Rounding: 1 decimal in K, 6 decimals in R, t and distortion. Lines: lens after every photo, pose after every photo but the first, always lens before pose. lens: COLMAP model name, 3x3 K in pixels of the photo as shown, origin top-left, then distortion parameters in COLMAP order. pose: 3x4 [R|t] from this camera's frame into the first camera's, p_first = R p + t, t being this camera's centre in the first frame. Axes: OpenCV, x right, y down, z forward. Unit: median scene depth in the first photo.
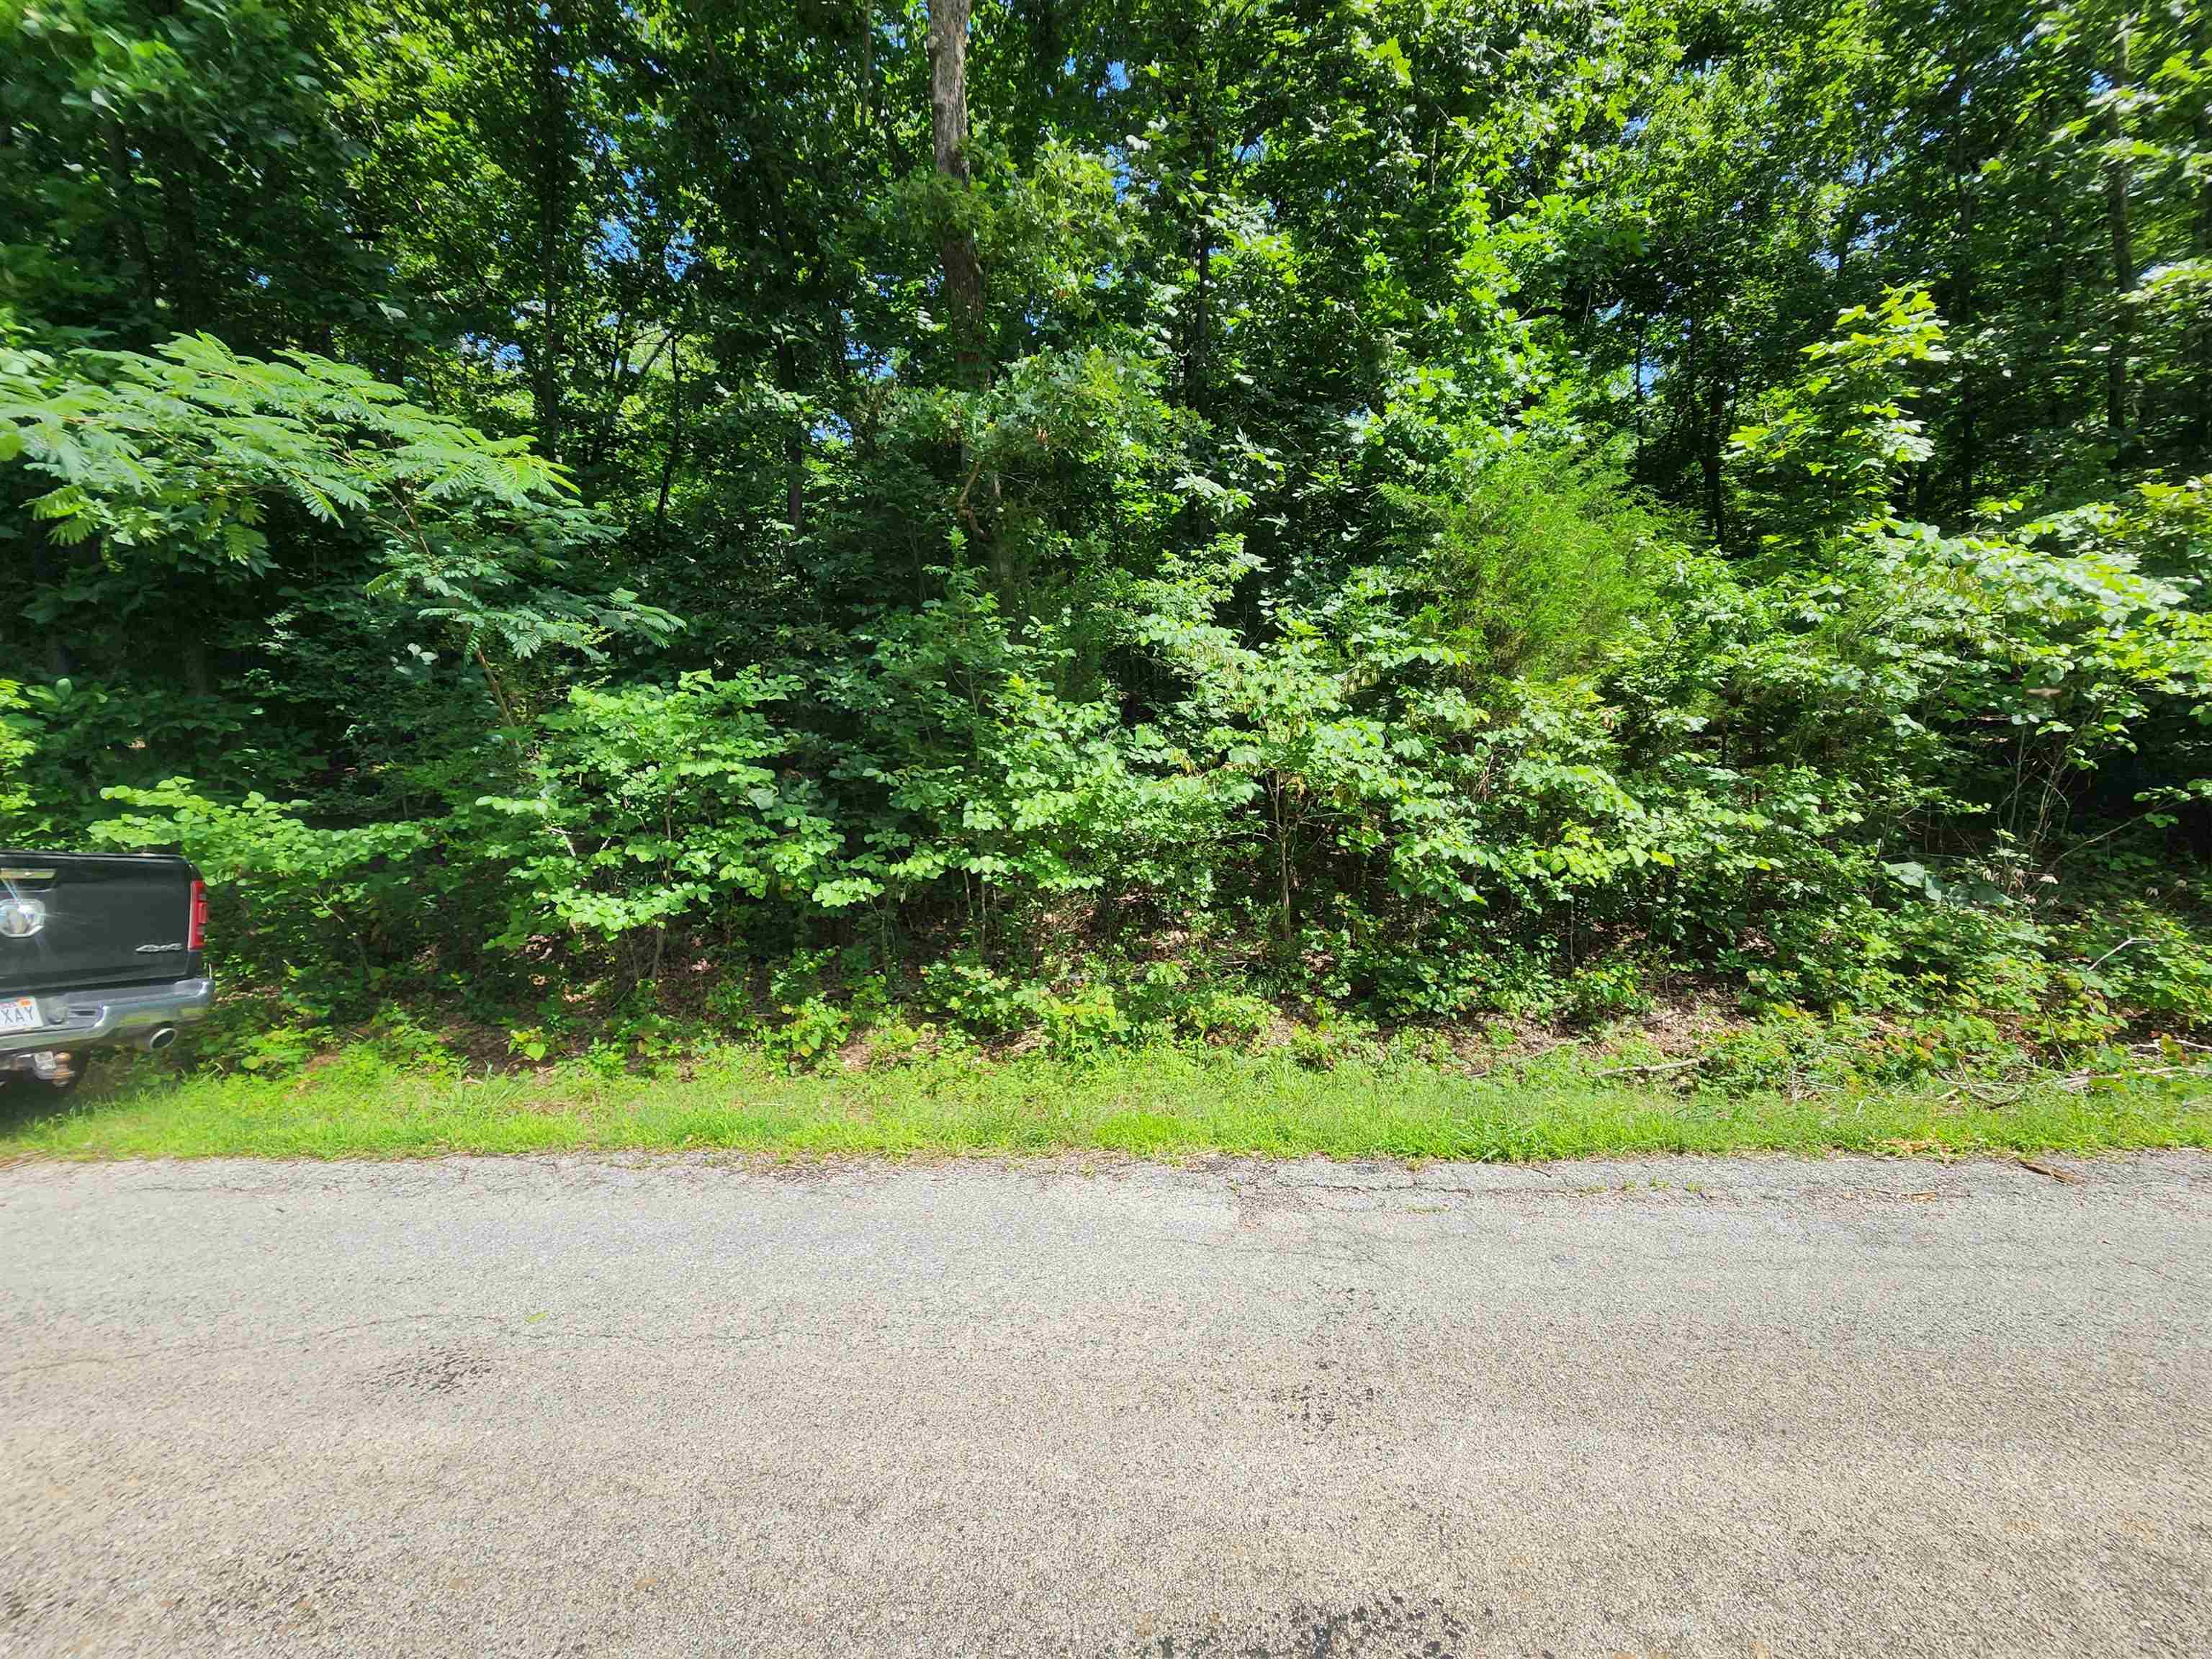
lens RADIAL K [[902.0, 0, 1105.3], [0, 902.0, 821.0], [0, 0, 1]] dist [0.013944, -0.004315]
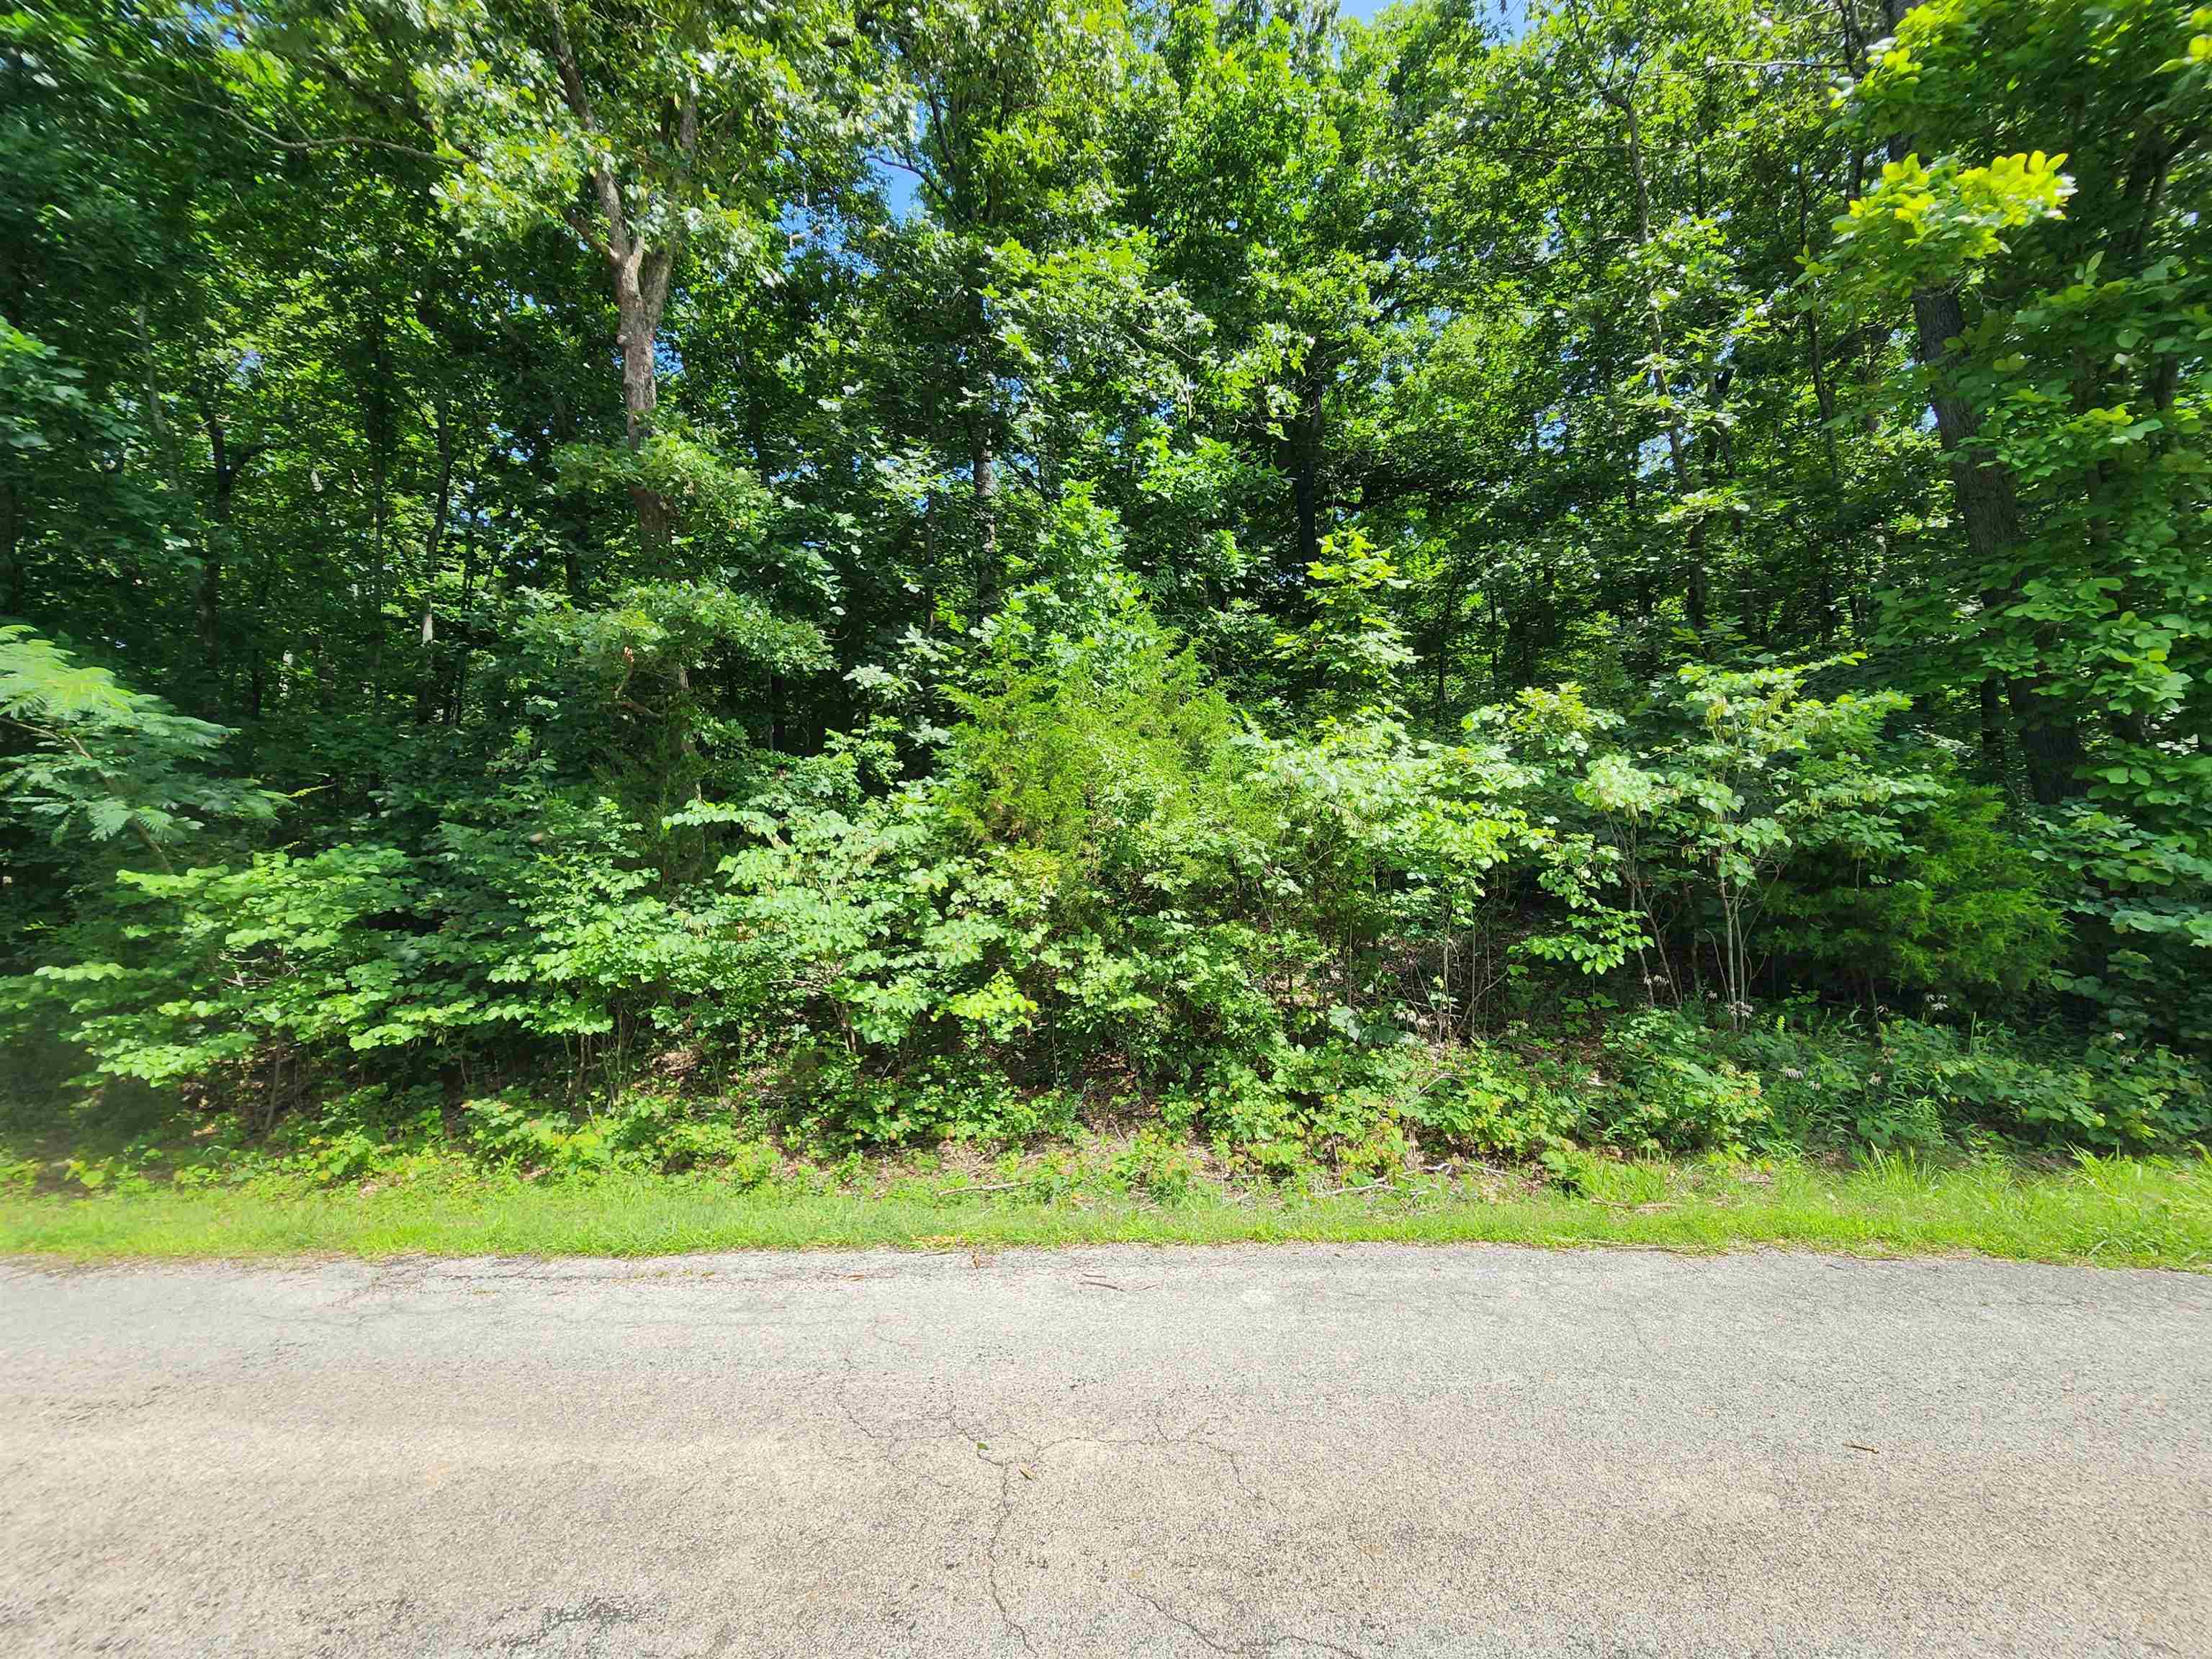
lens RADIAL K [[902.0, 0, 1105.3], [0, 902.0, 821.0], [0, 0, 1]] dist [0.013944, -0.004315]
pose [[0.999999, -0.001559, -0.000137, 0.630644], [0.001525, 0.990231, -0.139426, -0.031191], [0.000353, 0.139425, 0.990233, -0.200381]]
